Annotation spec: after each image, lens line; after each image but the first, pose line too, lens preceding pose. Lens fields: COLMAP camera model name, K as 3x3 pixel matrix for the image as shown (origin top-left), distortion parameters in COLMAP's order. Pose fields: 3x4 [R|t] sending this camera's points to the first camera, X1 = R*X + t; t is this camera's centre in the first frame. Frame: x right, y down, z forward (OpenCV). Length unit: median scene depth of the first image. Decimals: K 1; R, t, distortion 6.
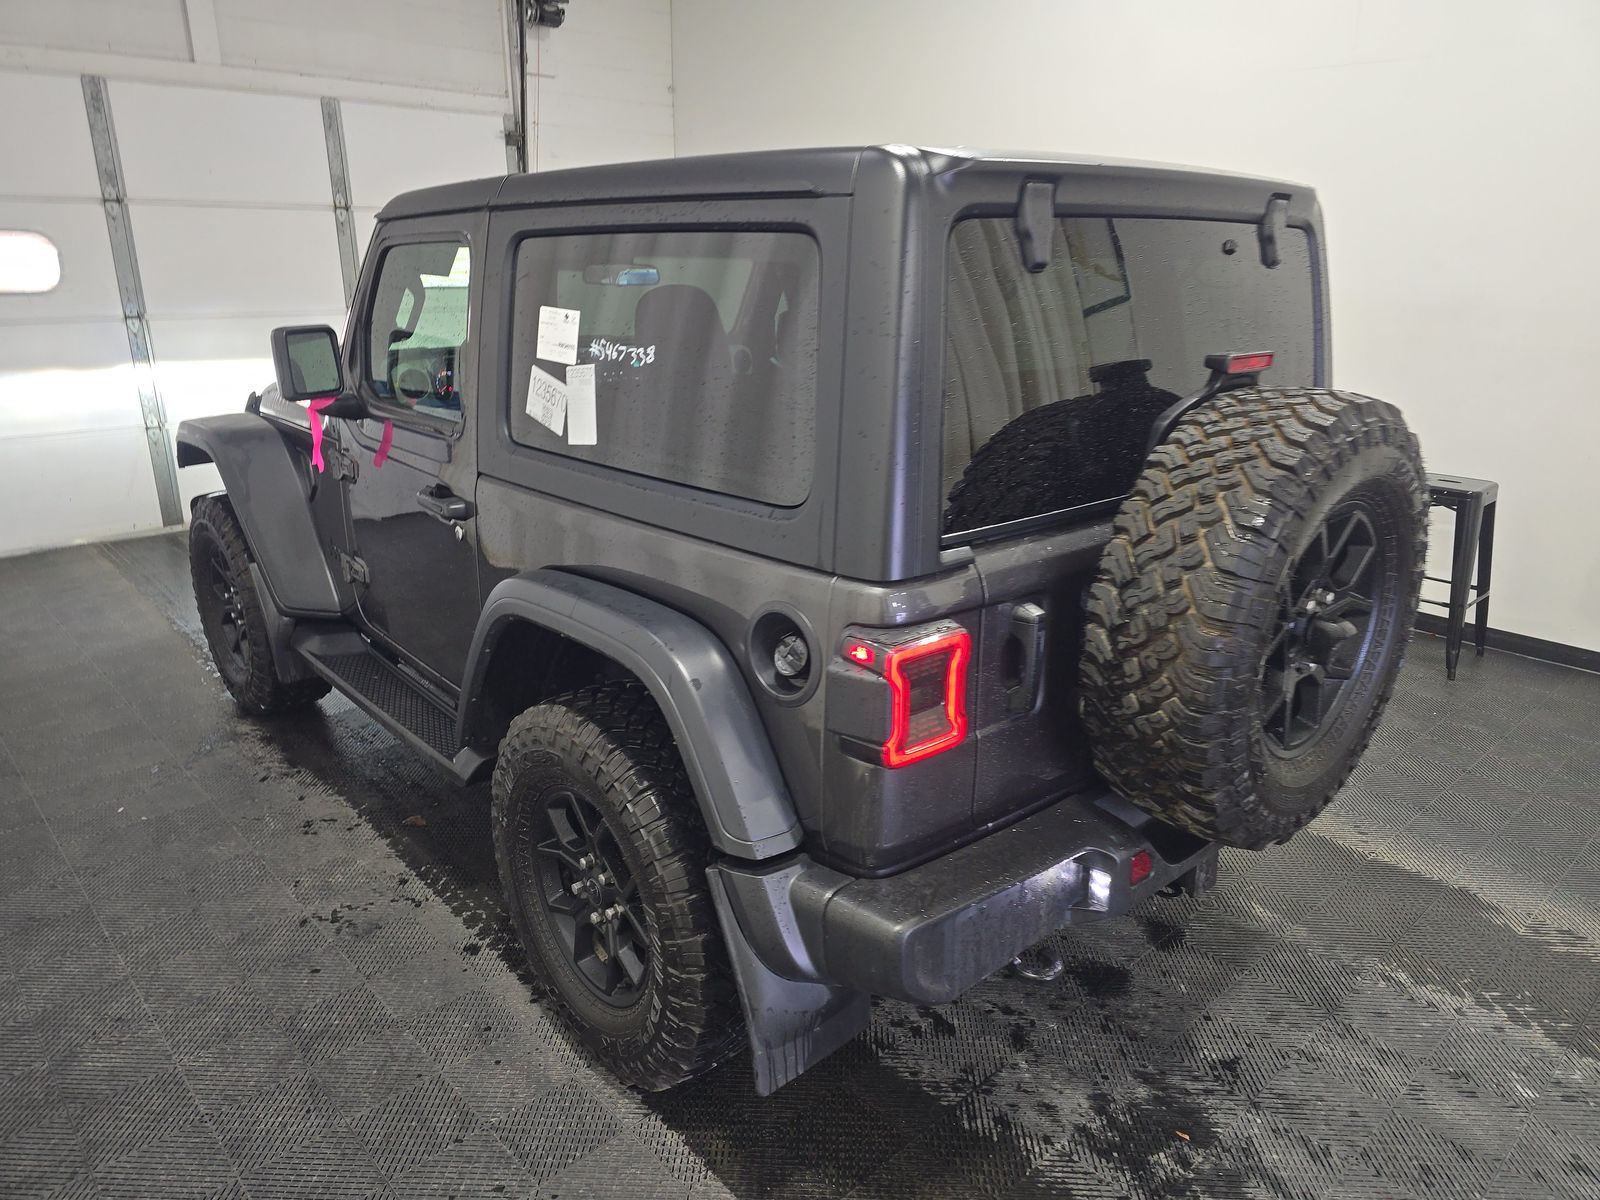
lens RADIAL K [[1084.5, 0, 820.9], [0, 1084.5, 590.0], [0, 0, 1]] dist [0.020700, -0.003246]
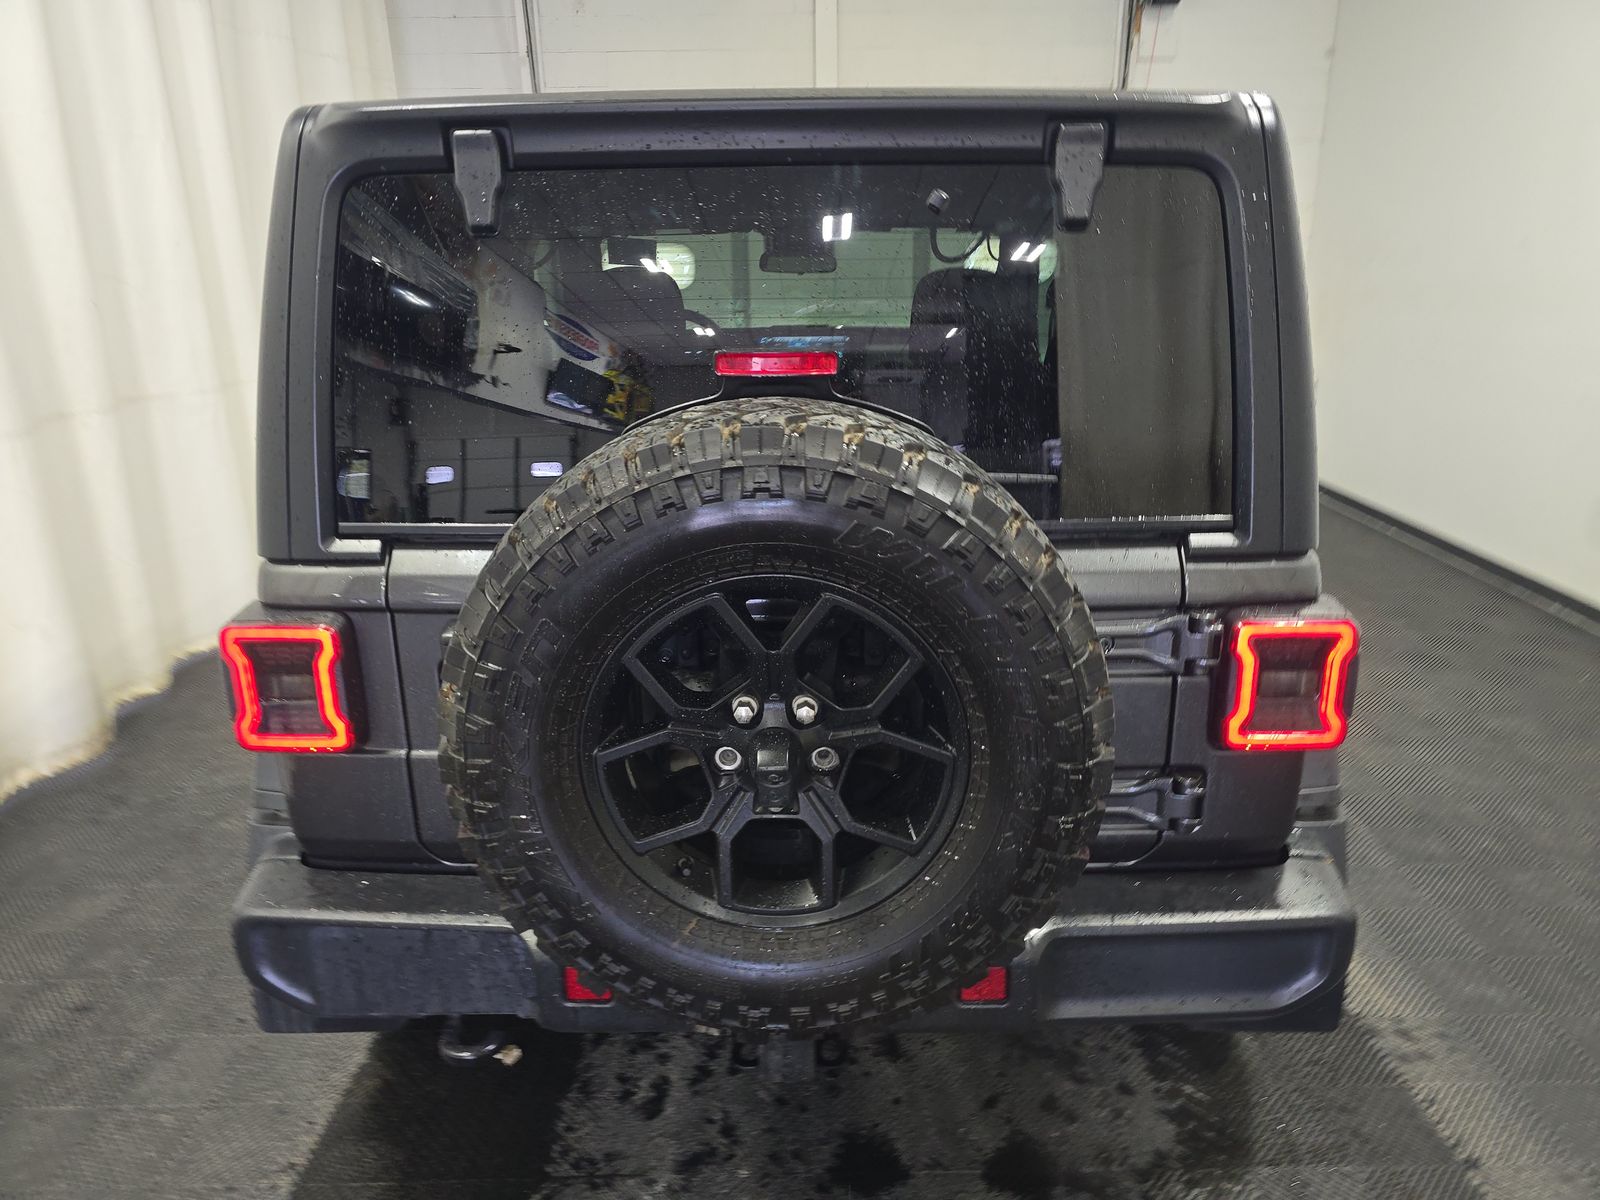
lens RADIAL K [[1084.9, 0, 800.0], [0, 1084.9, 600.0], [0, 0, 1]] dist [-0.002060, 0.002318]
pose [[0.727956, 0.186546, -0.659758, 0.691619], [-0.182818, 0.980247, 0.075449, -0.086110], [0.660801, 0.065693, 0.747681, 0.392646]]
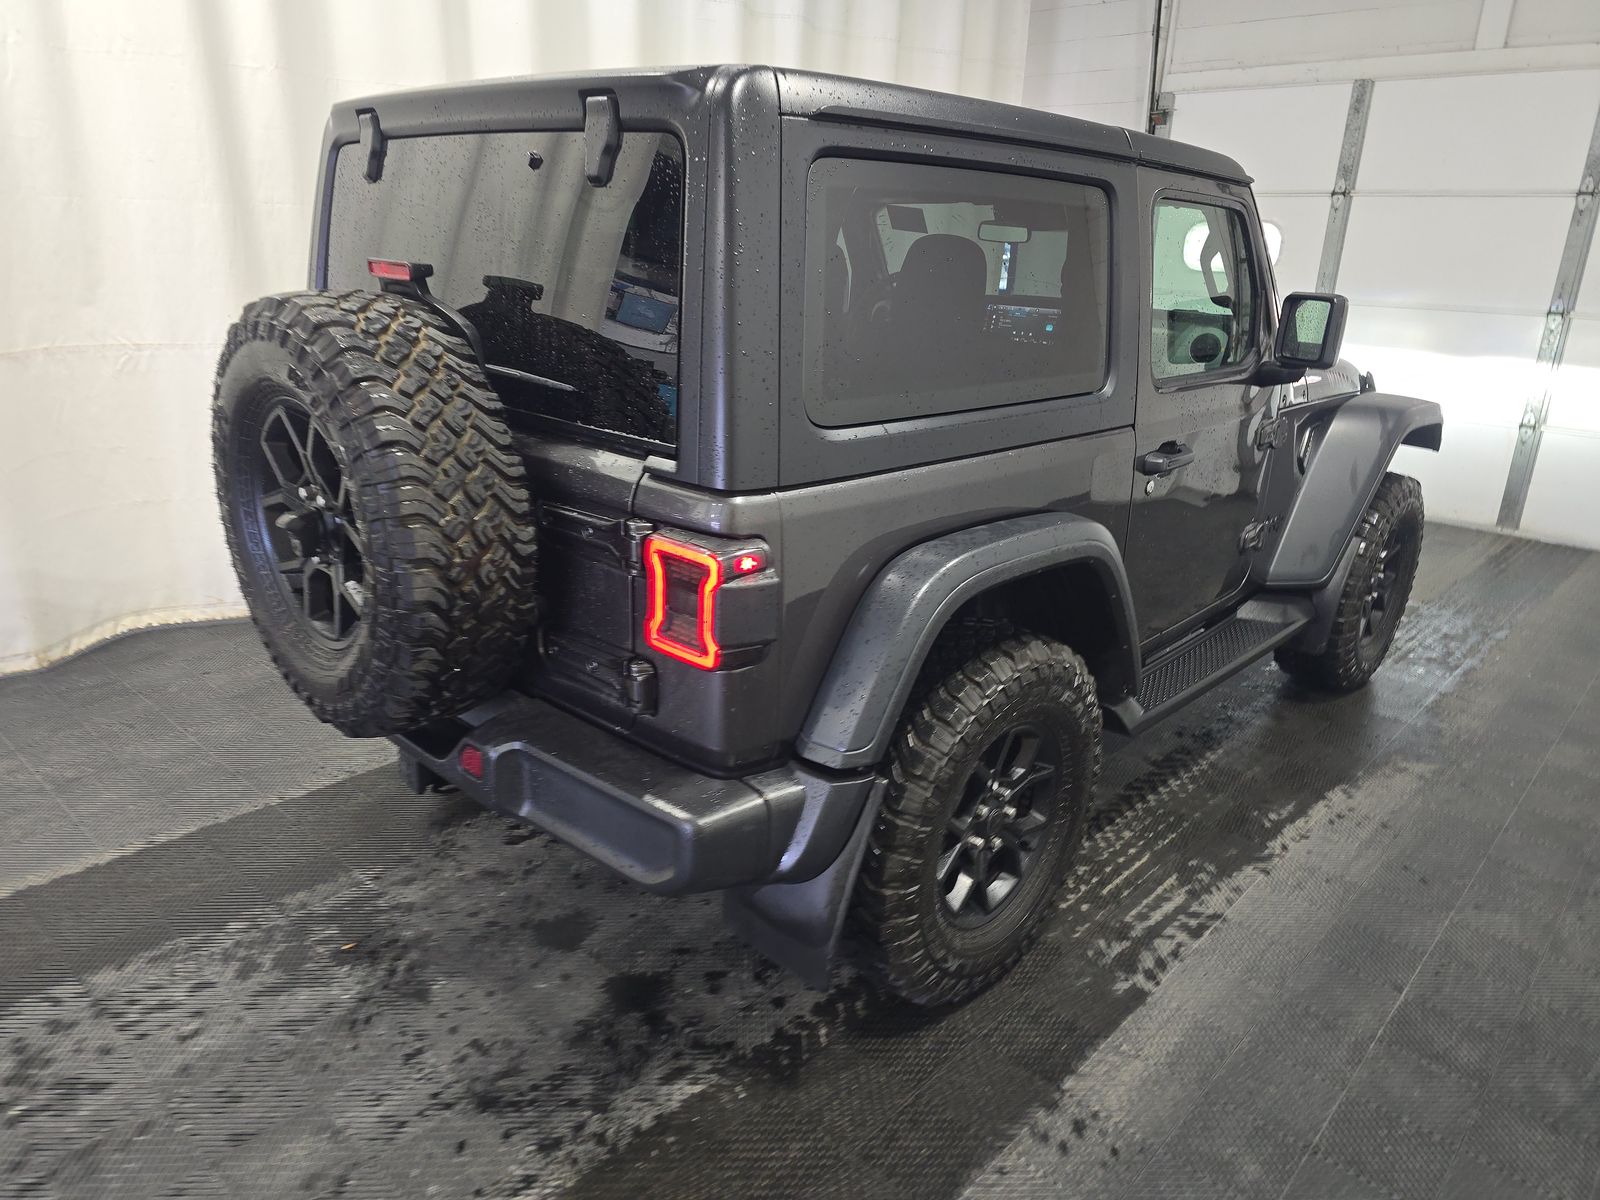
lens RADIAL K [[1084.9, 0, 800.0], [0, 1084.9, 600.0], [0, 0, 1]] dist [-0.002060, 0.002318]
pose [[0.070416, 0.317869, -0.945516, 1.159014], [-0.327900, 0.902571, 0.279012, -0.264506], [0.942085, 0.290388, 0.167784, 1.003984]]
